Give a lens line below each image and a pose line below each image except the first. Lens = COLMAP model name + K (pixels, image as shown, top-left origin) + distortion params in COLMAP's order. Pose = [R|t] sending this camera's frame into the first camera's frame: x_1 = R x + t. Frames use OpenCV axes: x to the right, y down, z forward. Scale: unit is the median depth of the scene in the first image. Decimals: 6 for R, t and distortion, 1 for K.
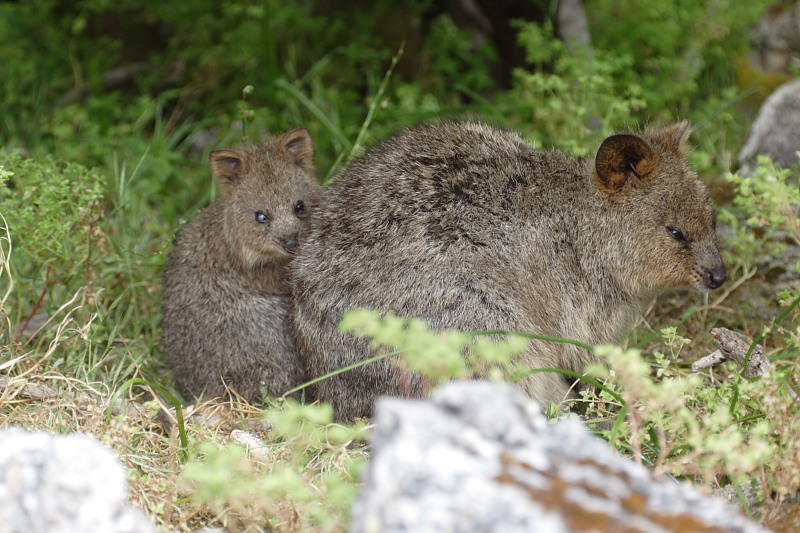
lens RADIAL K [[5066.8, 0, 400.1], [0, 5066.8, 266.5], [0, 0, 1]] dist [-0.479531, 0.000000]
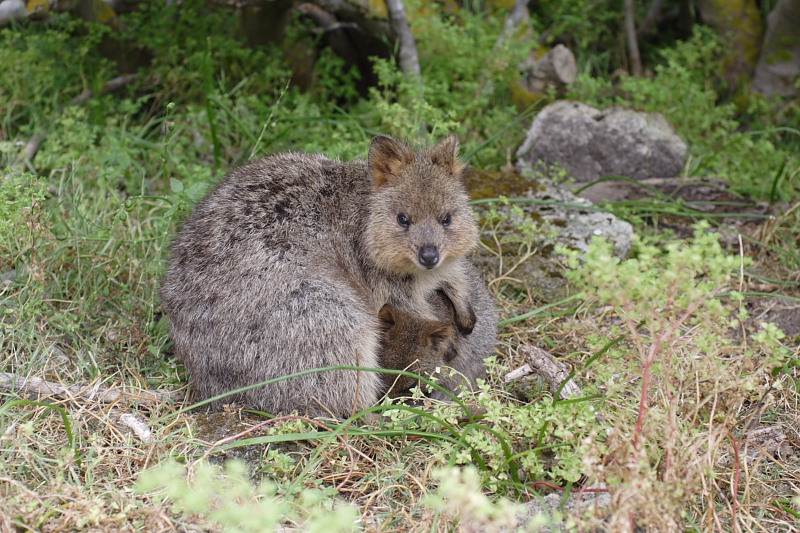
lens RADIAL K [[1863.7, 0, 399.9], [0, 1863.7, 266.2], [0, 0, 1]] dist [-0.031671, 0.000000]
pose [[0.998989, 0.026204, 0.036540, 0.012347], [-0.029172, 0.996104, 0.083222, -0.032725], [-0.034217, -0.084204, 0.995861, 0.434142]]
